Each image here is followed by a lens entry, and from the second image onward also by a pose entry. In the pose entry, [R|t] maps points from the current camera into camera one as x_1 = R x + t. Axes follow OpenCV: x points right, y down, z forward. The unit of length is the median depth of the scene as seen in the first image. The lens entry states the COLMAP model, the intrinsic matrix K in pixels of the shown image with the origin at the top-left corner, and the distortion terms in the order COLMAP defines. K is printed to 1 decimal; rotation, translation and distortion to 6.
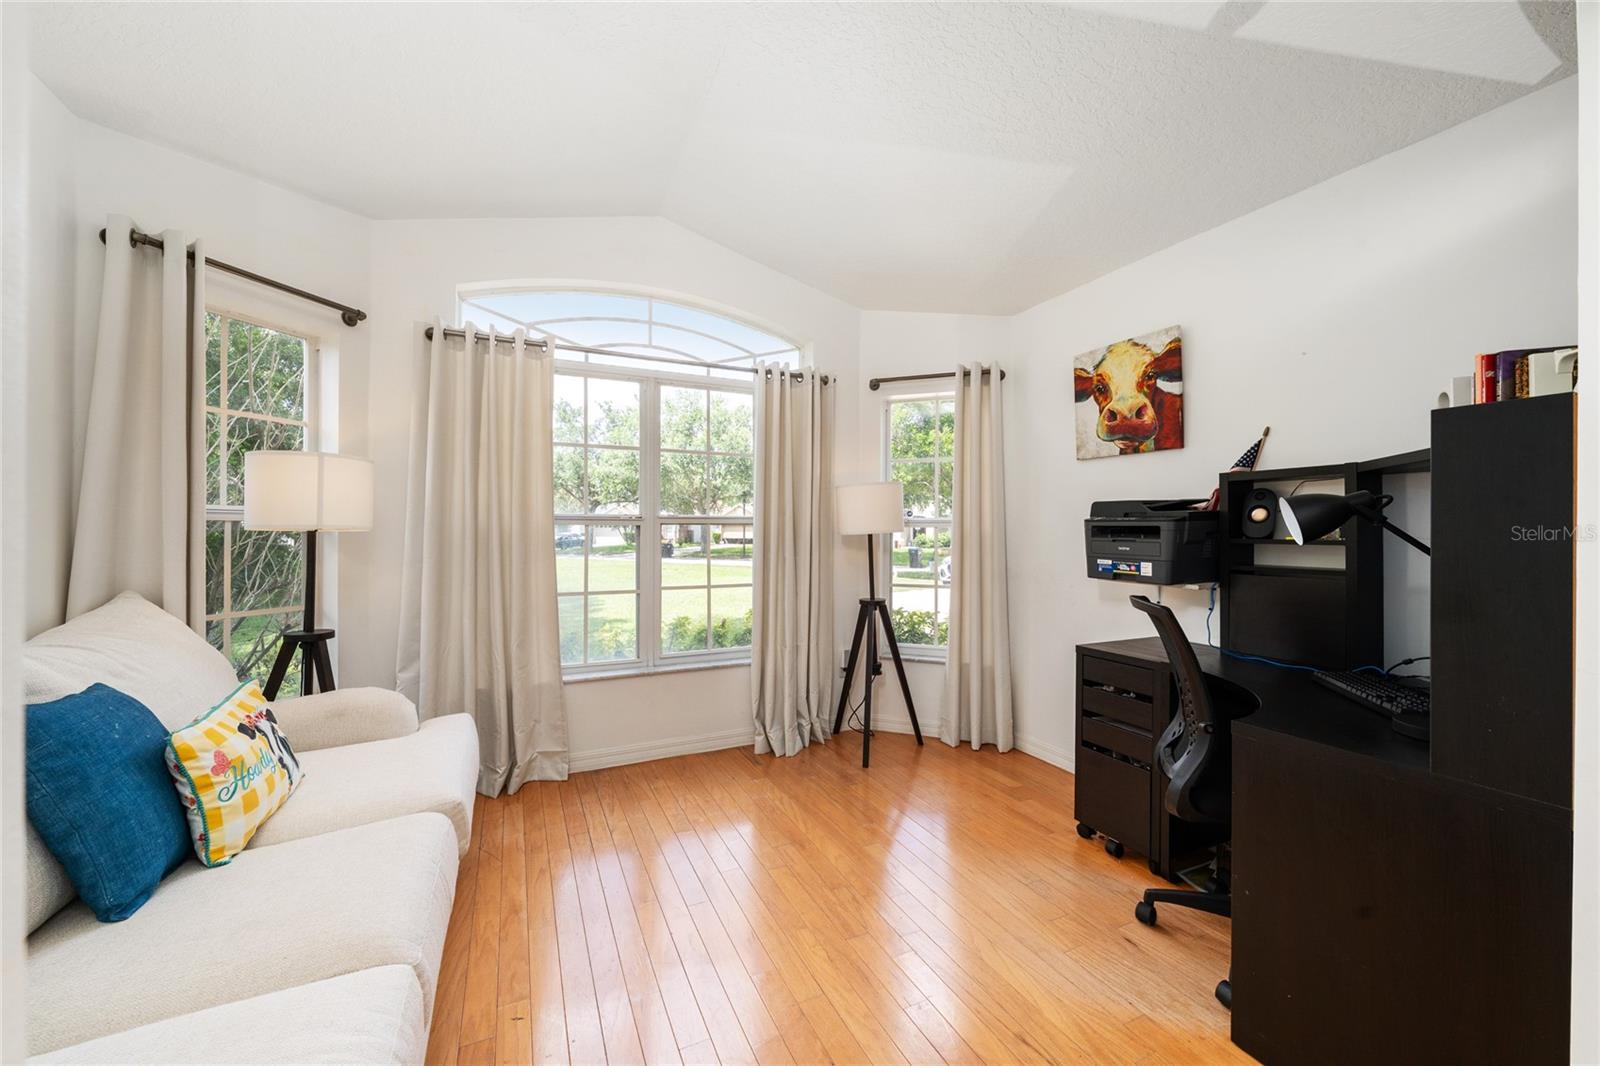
lens RADIAL K [[596.4, 0, 779.0], [0, 596.4, 529.6], [0, 0, 1]] dist [-0.000445, 0.000009]
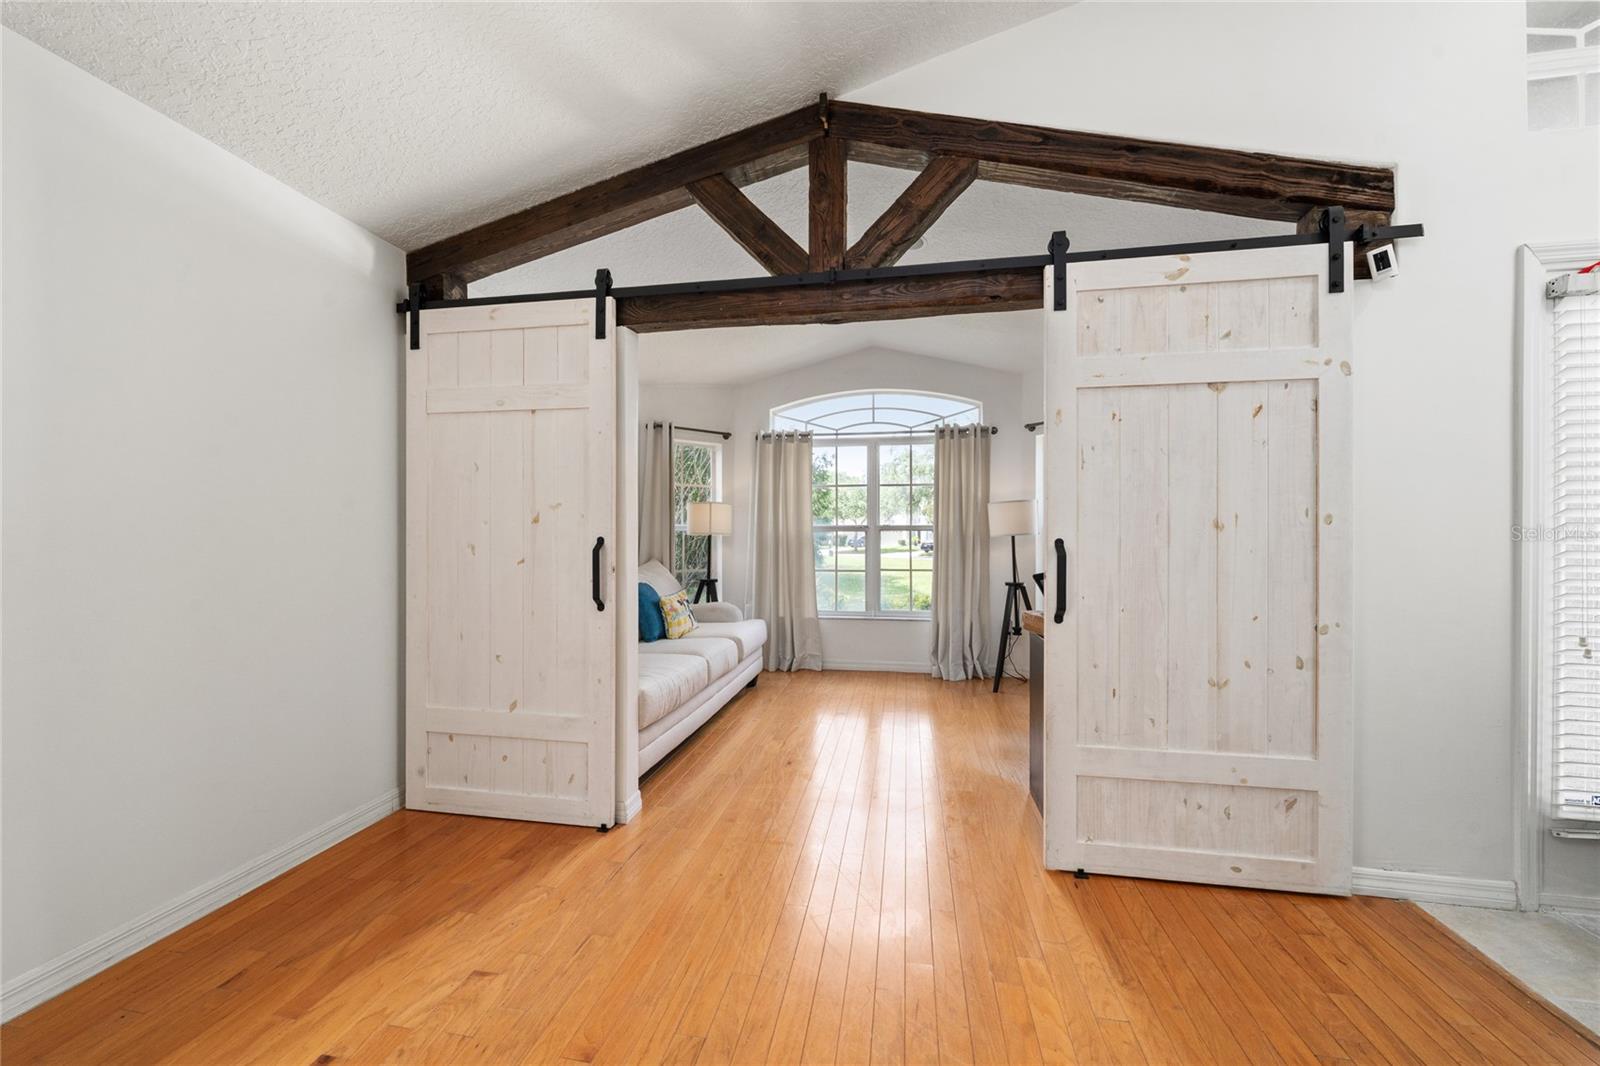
lens RADIAL K [[589.0, 0, 797.3], [0, 589.0, 539.6], [0, 0, 1]] dist [-0.000246, -0.000043]
pose [[0.822077, 0.000200, -0.569377, 0.663669], [0.002443, 0.999989, 0.003878, 0.010748], [0.569372, -0.004579, 0.822068, -0.566302]]
